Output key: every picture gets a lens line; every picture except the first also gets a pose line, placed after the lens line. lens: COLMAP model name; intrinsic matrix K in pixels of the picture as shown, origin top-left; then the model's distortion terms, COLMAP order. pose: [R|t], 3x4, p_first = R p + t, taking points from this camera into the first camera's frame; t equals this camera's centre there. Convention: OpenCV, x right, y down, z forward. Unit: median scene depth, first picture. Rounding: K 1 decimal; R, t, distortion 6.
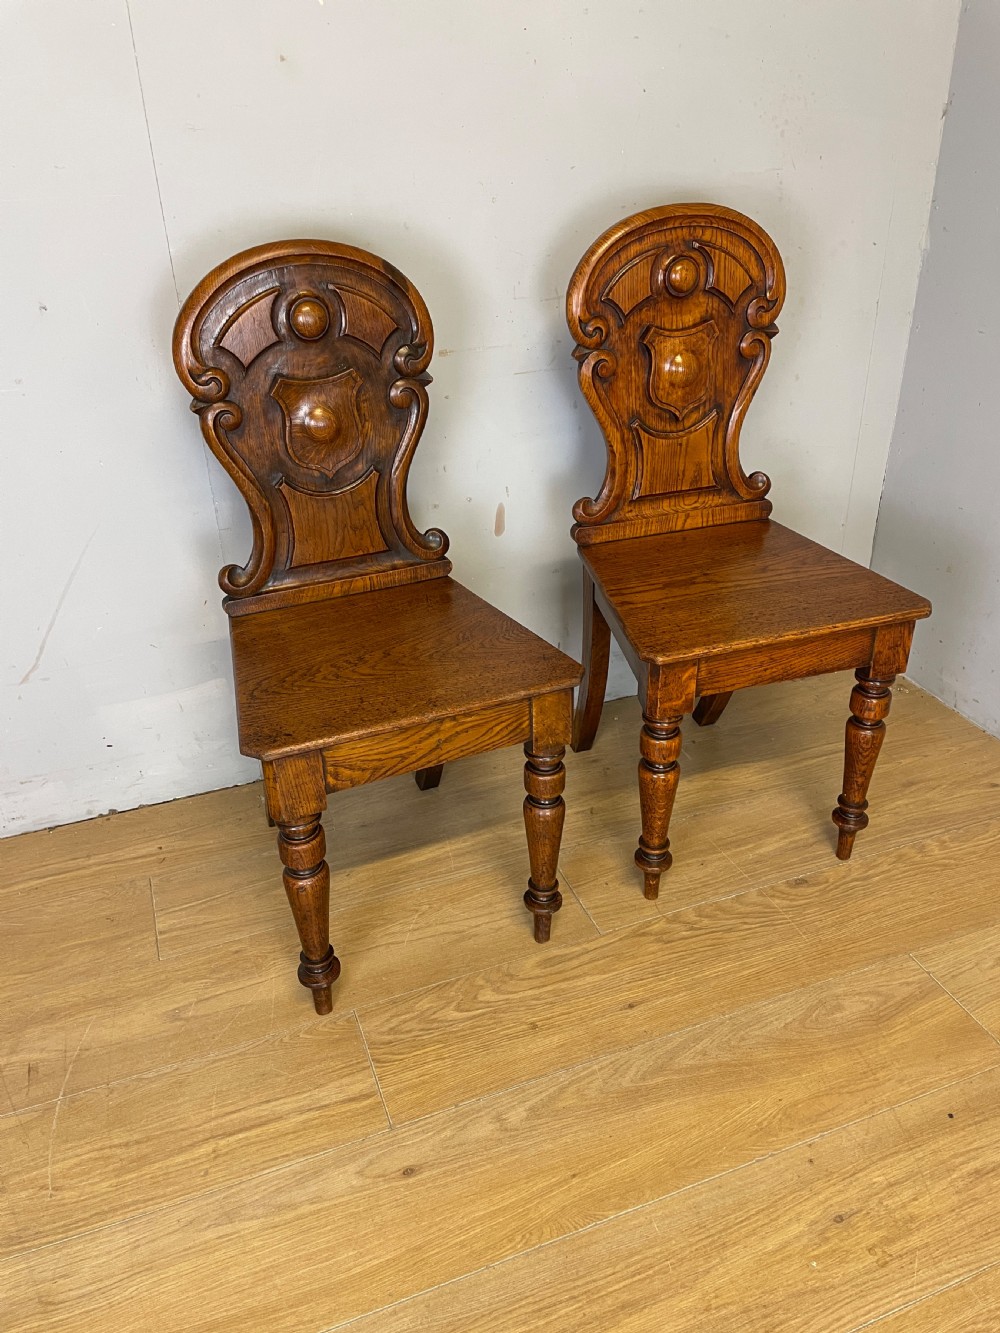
lens RADIAL K [[1014.8, 0, 501.6], [0, 1014.8, 654.5], [0, 0, 1]] dist [0.092422, -0.121168]
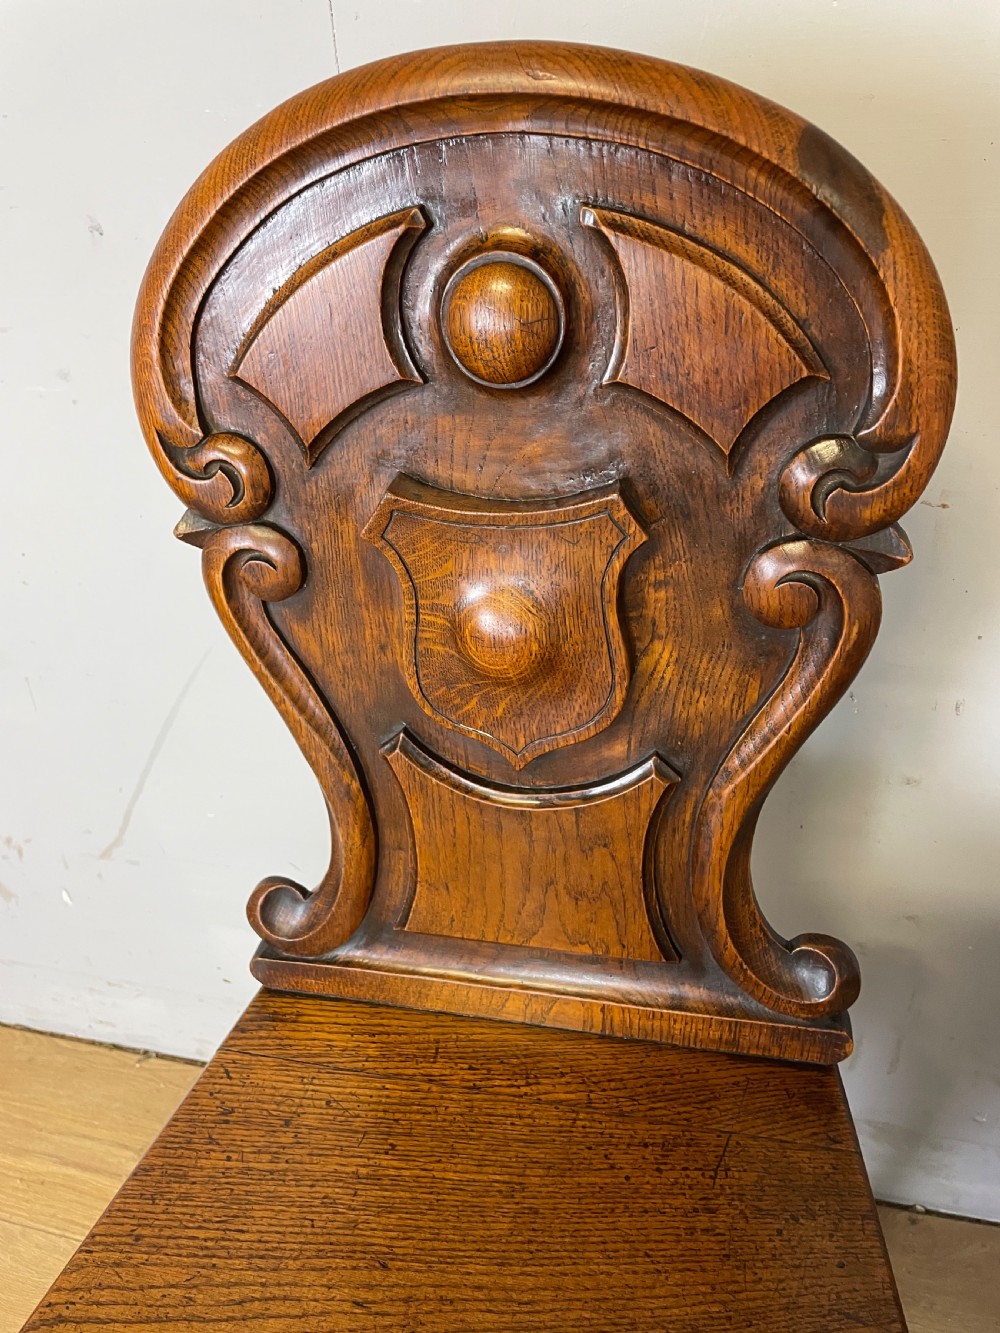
lens RADIAL K [[1017.0, 0, 489.0], [0, 1017.0, 655.2], [0, 0, 1]] dist [0.089853, -0.122279]
pose [[0.812365, 0.279613, -0.511742, -0.007503], [-0.246901, 0.959931, 0.132558, -0.253318], [0.528302, 0.018664, 0.848851, 0.691980]]
